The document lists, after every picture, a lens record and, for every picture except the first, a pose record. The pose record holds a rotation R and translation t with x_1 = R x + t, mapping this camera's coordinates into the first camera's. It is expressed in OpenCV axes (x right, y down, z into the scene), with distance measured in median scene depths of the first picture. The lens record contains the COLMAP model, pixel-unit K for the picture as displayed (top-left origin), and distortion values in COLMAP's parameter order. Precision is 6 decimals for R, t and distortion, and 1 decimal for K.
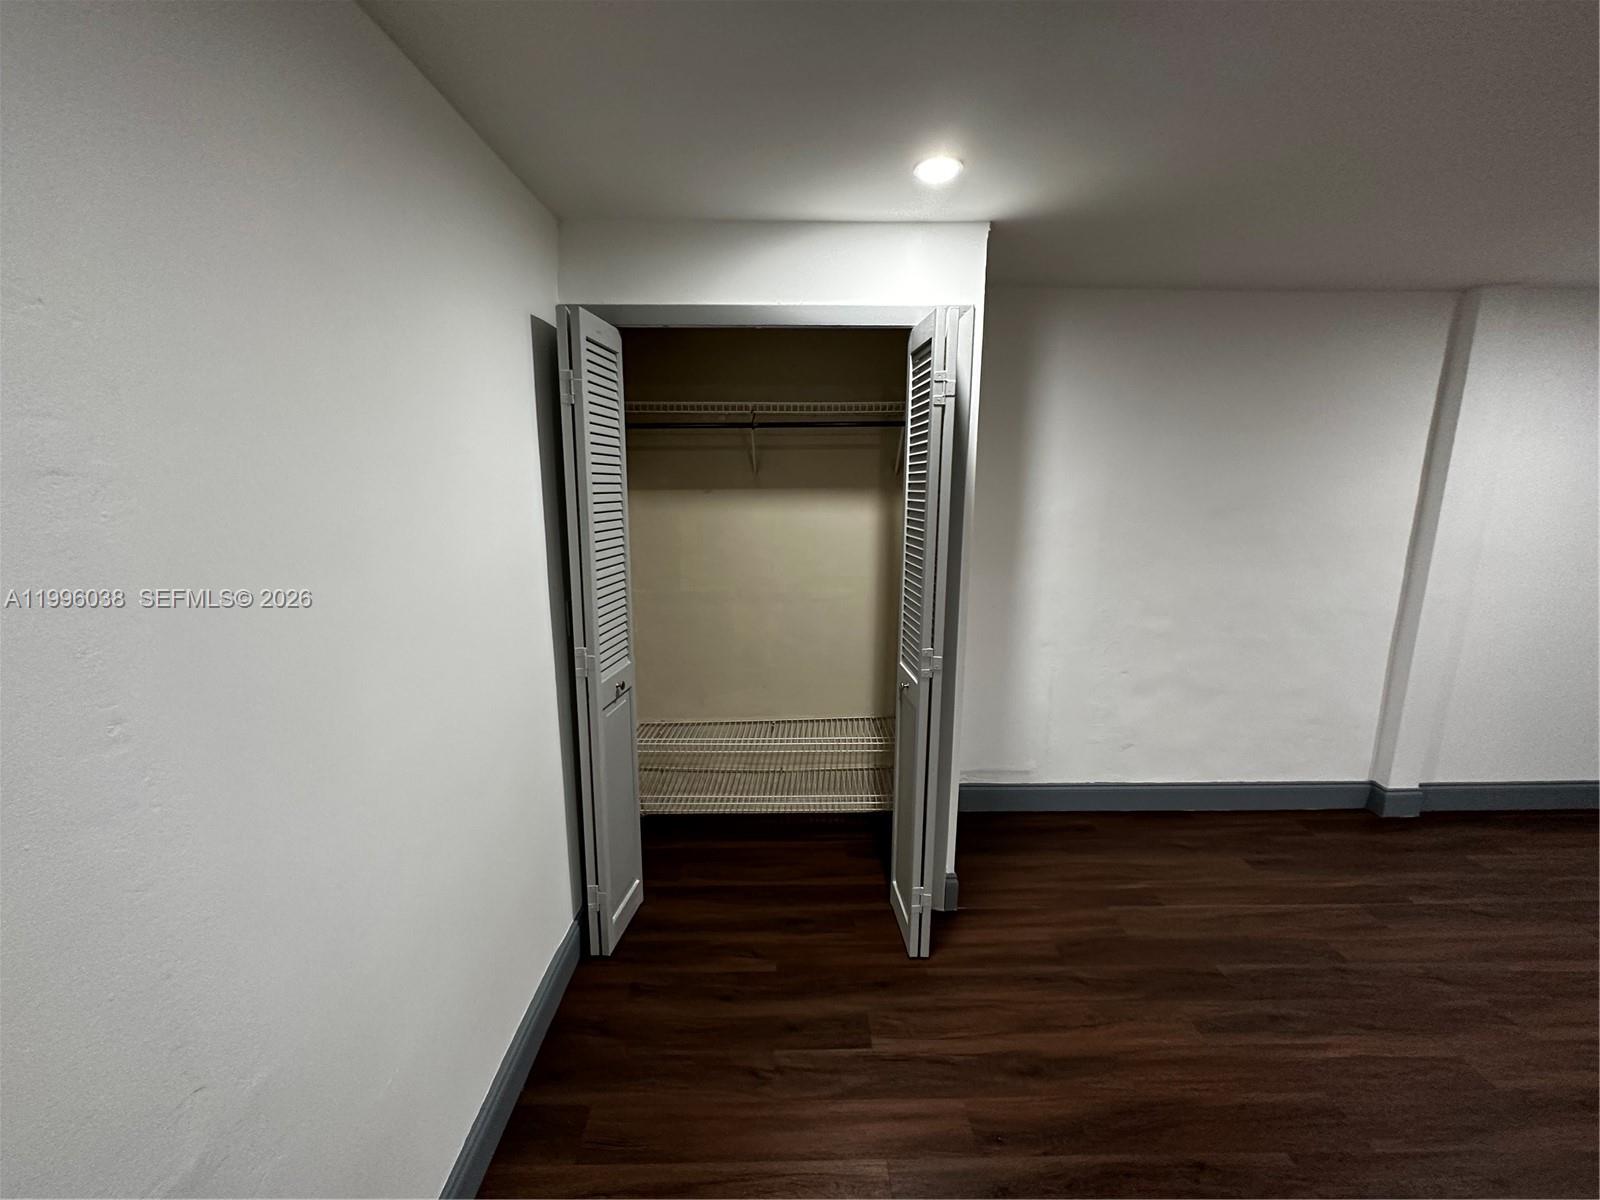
lens RADIAL K [[636.1, 0, 798.3], [0, 636.1, 598.6], [0, 0, 1]] dist [-0.002804, -0.000059]
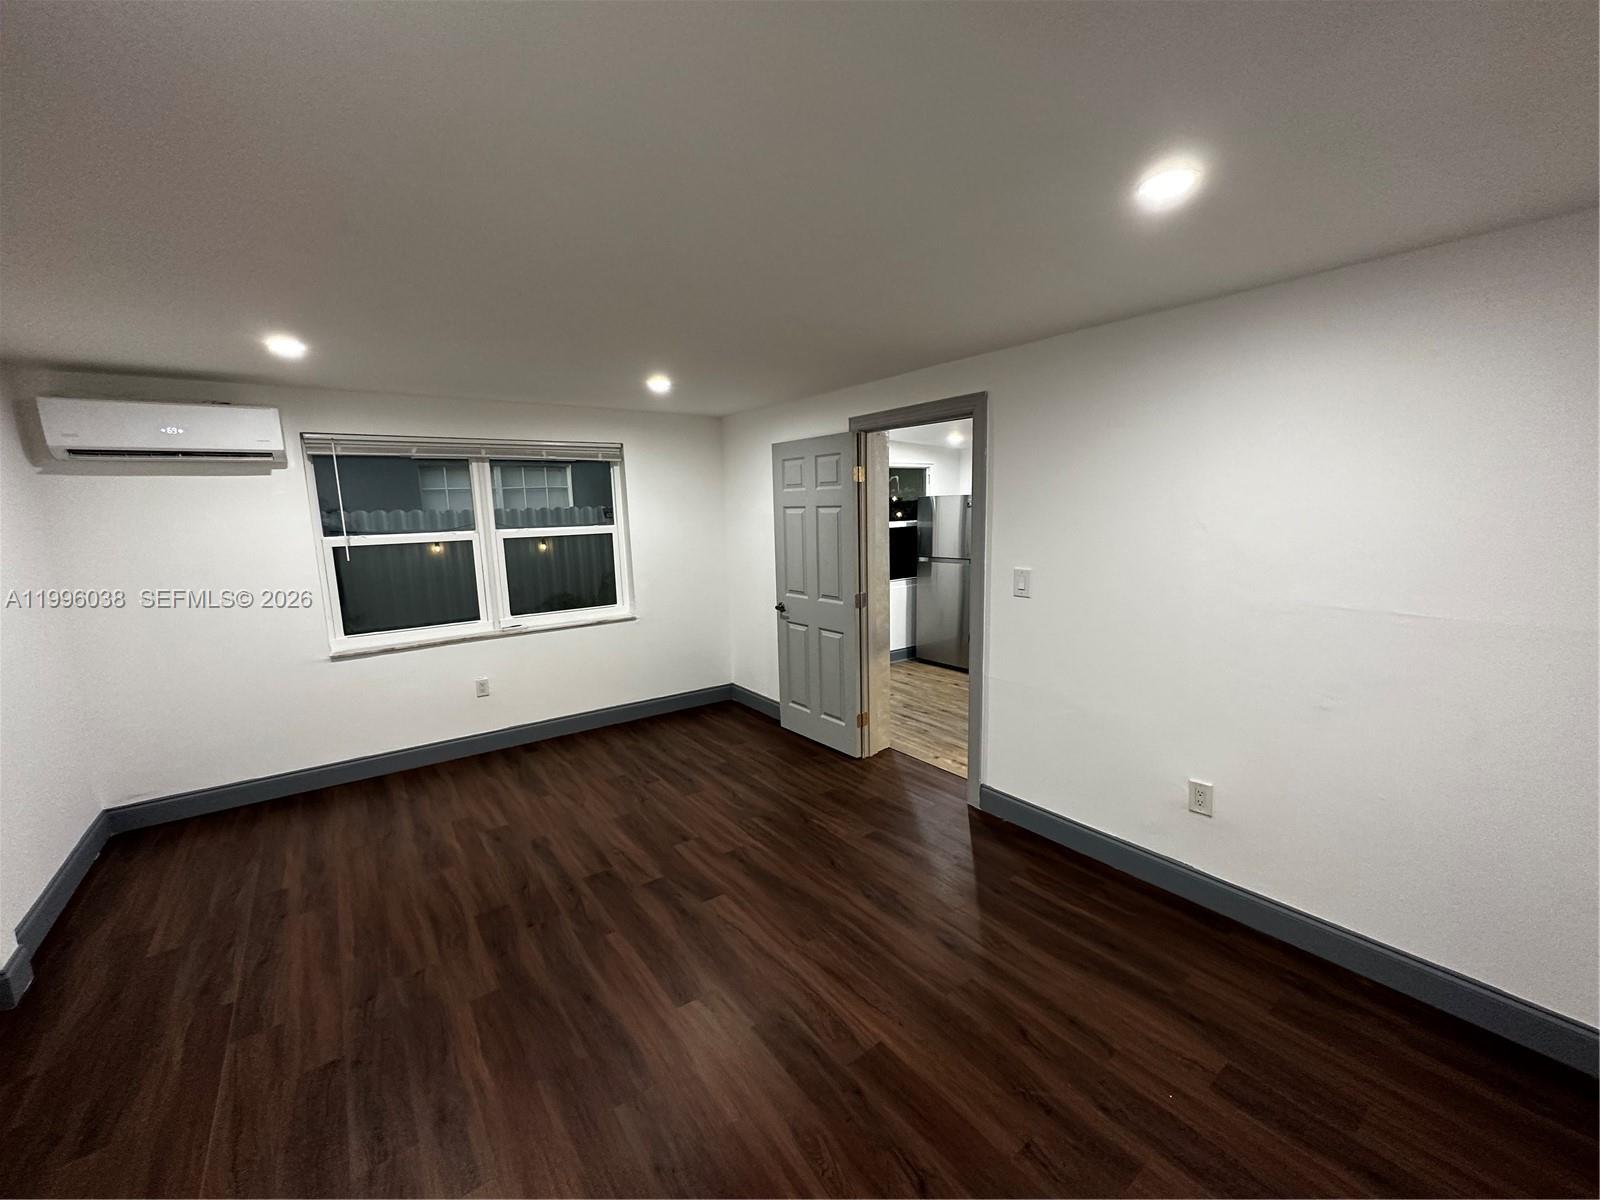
lens RADIAL K [[636.1, 0, 798.3], [0, 636.1, 598.6], [0, 0, 1]] dist [-0.002804, -0.000059]
pose [[-0.585813, -0.104848, 0.803635, -0.160933], [0.172614, 0.952703, 0.250124, -0.151786], [-0.791851, 0.285245, -0.540007, 0.687440]]
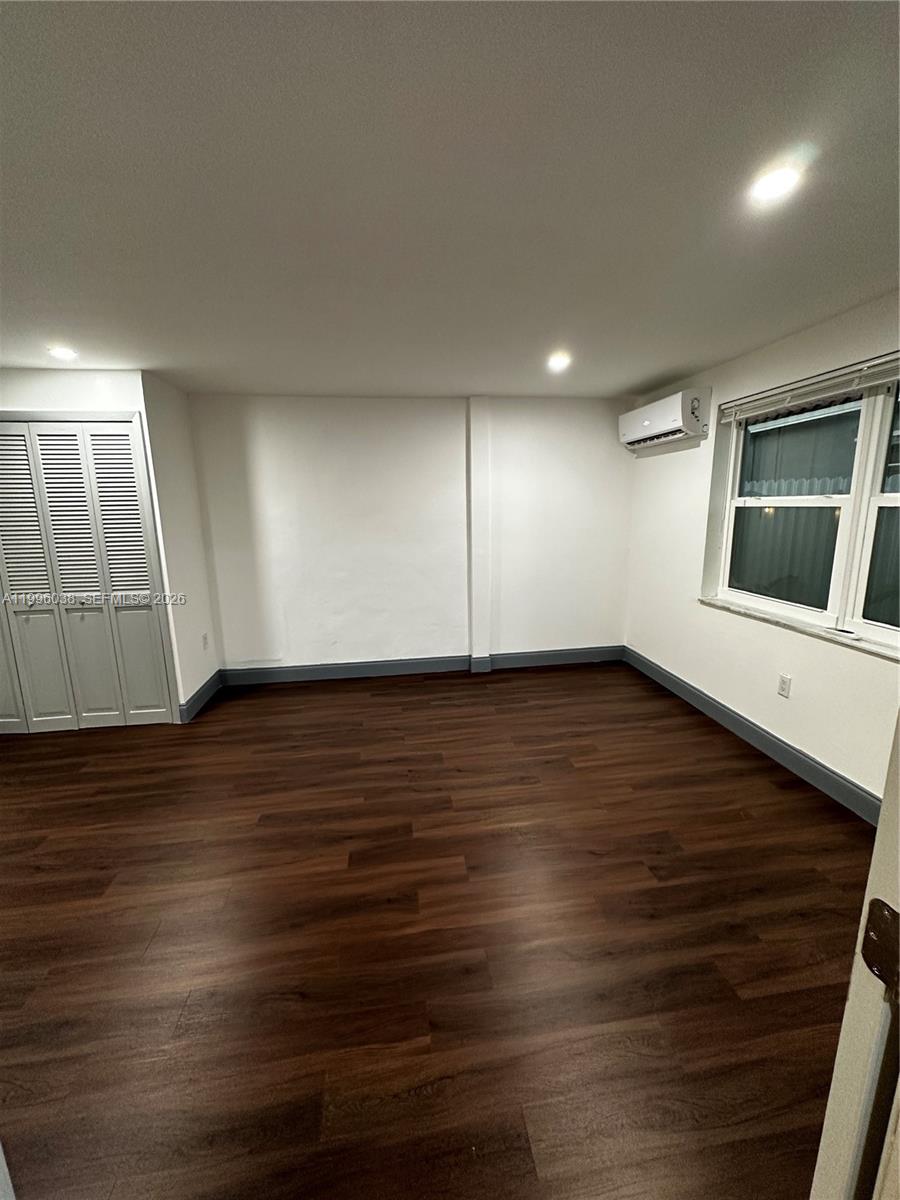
lens RADIAL K [[477.1, 0, 450.0], [0, 477.1, 600.0], [0, 0, 1]] dist [-0.002804, -0.000059]
pose [[0.992210, -0.043559, 0.116712, 0.869092], [0.042441, 0.999026, 0.012050, 0.132137], [-0.117124, -0.007003, 0.993093, -0.516820]]
